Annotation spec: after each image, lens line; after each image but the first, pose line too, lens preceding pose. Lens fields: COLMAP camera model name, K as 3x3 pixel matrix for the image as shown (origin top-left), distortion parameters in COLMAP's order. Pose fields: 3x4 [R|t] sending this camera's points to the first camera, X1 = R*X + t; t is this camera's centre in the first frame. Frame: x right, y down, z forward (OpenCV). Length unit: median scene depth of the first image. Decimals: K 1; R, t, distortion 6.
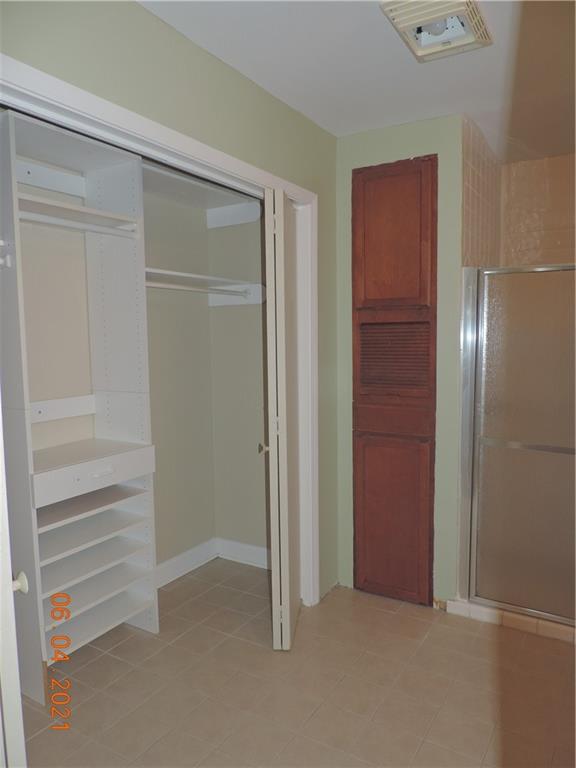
lens RADIAL K [[543.6, 0, 289.2], [0, 543.6, 380.5], [0, 0, 1]] dist [-0.023328, -0.000855]
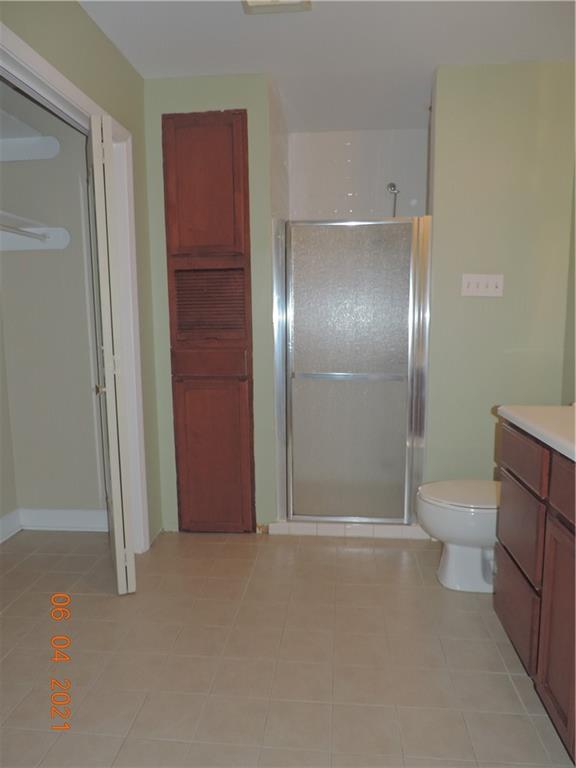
lens RADIAL K [[543.6, 0, 284.6], [0, 543.6, 382.5], [0, 0, 1]] dist [-0.023328, -0.000855]
pose [[0.900577, -0.055946, 0.431081, -0.138627], [0.040833, 0.998186, 0.044241, 0.070135], [-0.432774, -0.022240, 0.901228, -0.006786]]
